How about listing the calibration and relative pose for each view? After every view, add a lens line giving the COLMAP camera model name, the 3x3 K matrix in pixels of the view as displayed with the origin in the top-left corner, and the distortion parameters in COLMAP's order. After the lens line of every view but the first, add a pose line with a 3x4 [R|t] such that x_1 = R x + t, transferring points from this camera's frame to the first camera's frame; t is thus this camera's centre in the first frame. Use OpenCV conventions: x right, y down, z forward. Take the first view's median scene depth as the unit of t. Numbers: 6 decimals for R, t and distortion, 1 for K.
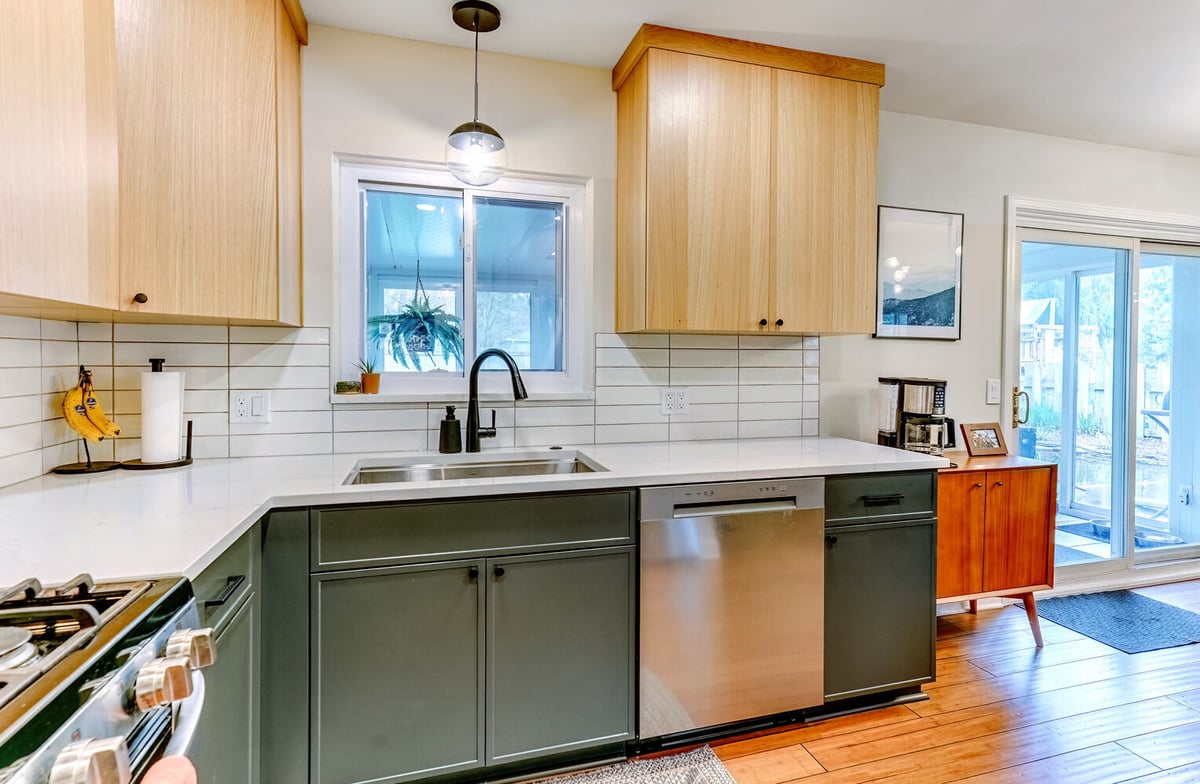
lens RADIAL K [[583.8, 0, 630.2], [0, 583.8, 361.4], [0, 0, 1]] dist [0.002322, 0.003821]
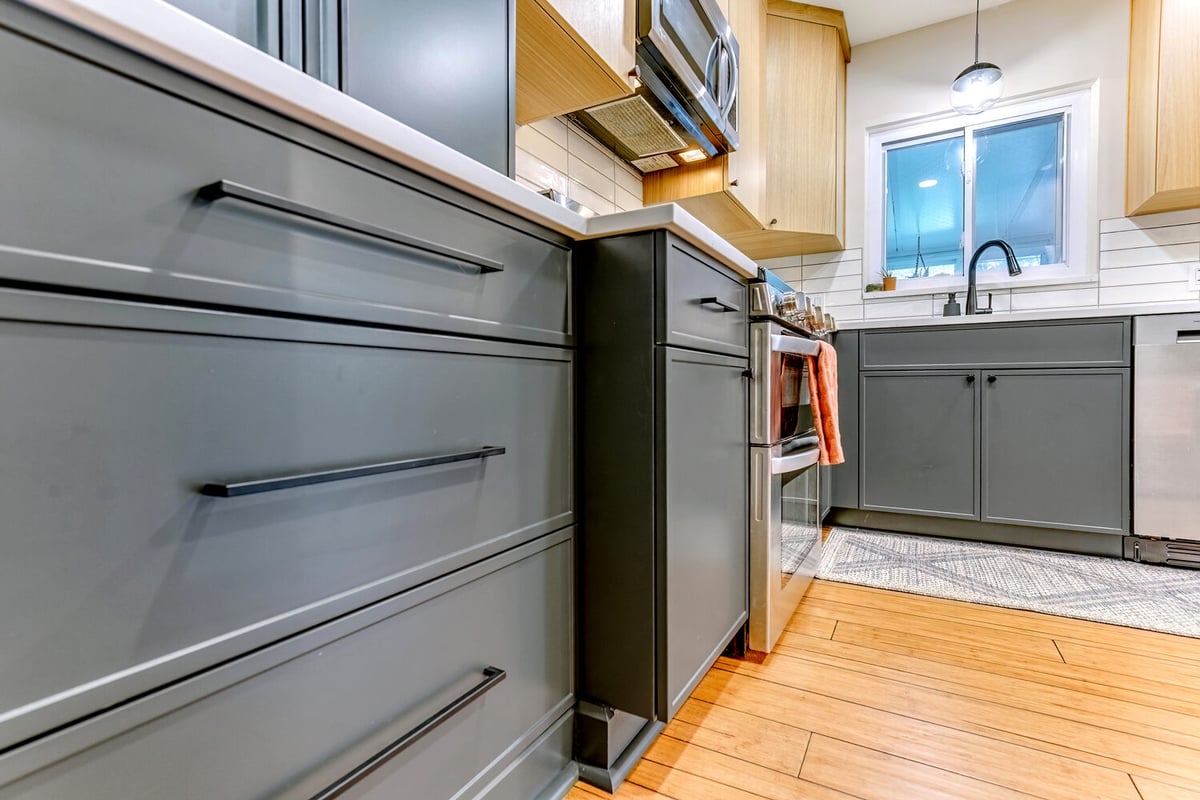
lens RADIAL K [[540.0, 0, 617.6], [0, 540.0, 398.1], [0, 0, 1]] dist [-0.000226, 0.002010]
pose [[0.664407, 0.010227, -0.747301, 0.106976], [-0.000226, 0.999909, 0.013483, 0.302224], [0.747371, -0.008789, 0.664349, -0.384572]]
